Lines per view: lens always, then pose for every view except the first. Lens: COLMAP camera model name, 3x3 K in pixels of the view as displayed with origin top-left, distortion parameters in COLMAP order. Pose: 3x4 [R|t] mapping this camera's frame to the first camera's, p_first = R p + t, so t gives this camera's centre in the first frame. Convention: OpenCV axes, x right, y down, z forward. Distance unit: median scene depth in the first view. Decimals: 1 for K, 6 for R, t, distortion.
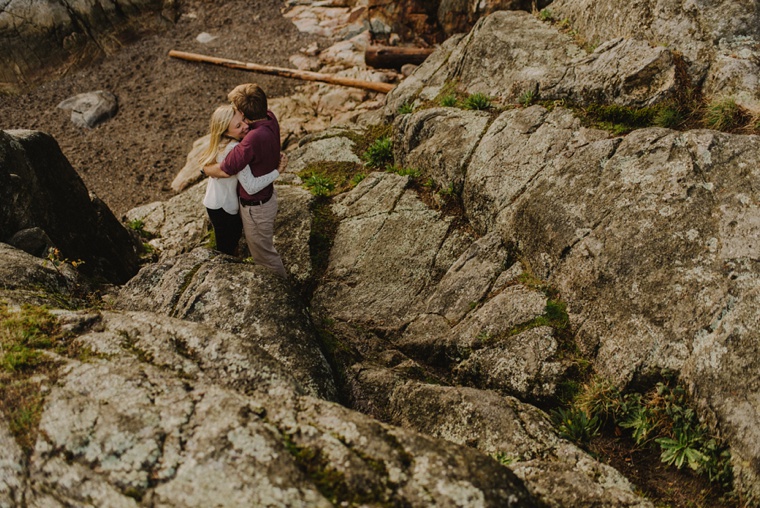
lens RADIAL K [[728.2, 0, 379.6], [0, 728.2, 254.2], [0, 0, 1]] dist [0.007118, 0.000000]
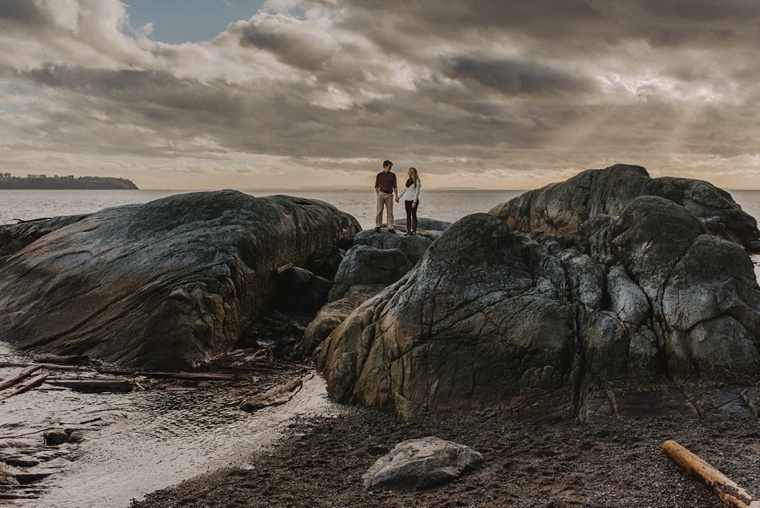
lens RADIAL K [[728.2, 0, 378.7], [0, 728.2, 255.1], [0, 0, 1]] dist [0.007118, 0.000000]
pose [[0.412496, 0.035808, -0.910255, 0.032605], [-0.579317, 0.781452, -0.231785, -0.178388], [0.703021, 0.622937, 0.343090, 0.716994]]
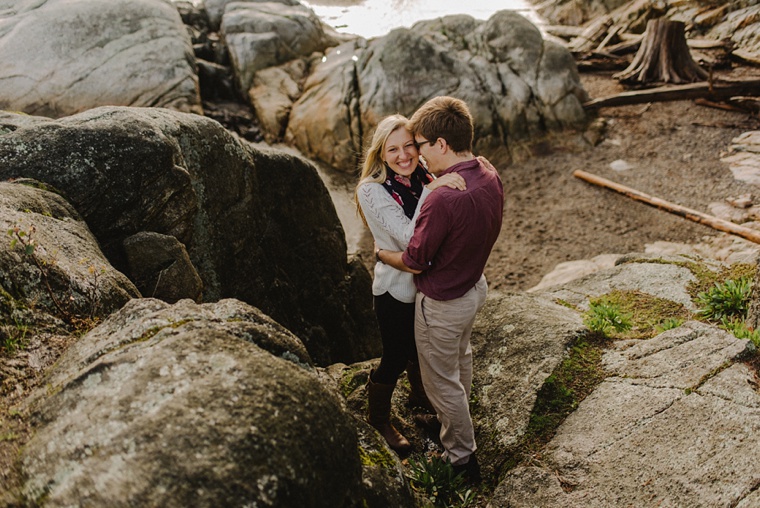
lens RADIAL K [[728.2, 0, 378.4], [0, 728.2, 252.7], [0, 0, 1]] dist [0.007118, 0.000000]
pose [[0.804914, 0.247620, -0.539257, 0.036288], [-0.350293, 0.931812, -0.094983, -0.007474], [0.478966, 0.265351, 0.836768, 0.148956]]
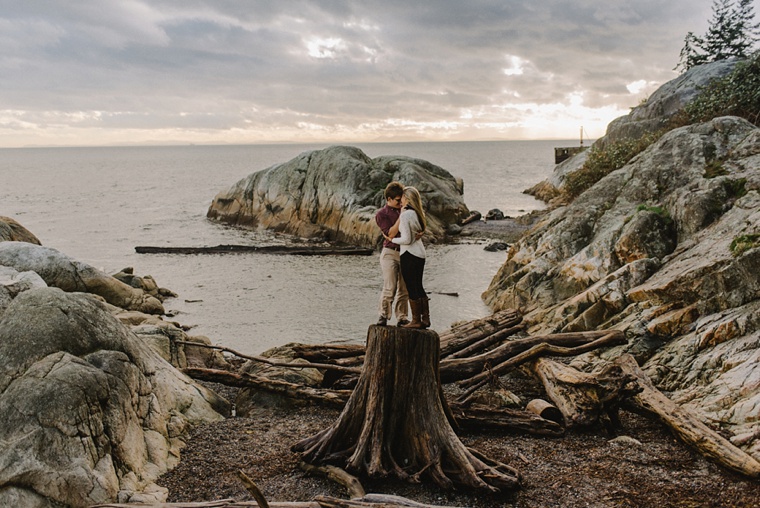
lens RADIAL K [[728.2, 0, 376.9], [0, 728.2, 252.0], [0, 0, 1]] dist [0.007118, 0.000000]
pose [[0.618224, 0.063691, -0.783418, 0.105383], [-0.478264, 0.821444, -0.310633, -0.525012], [0.623749, 0.566721, 0.538297, 0.957759]]
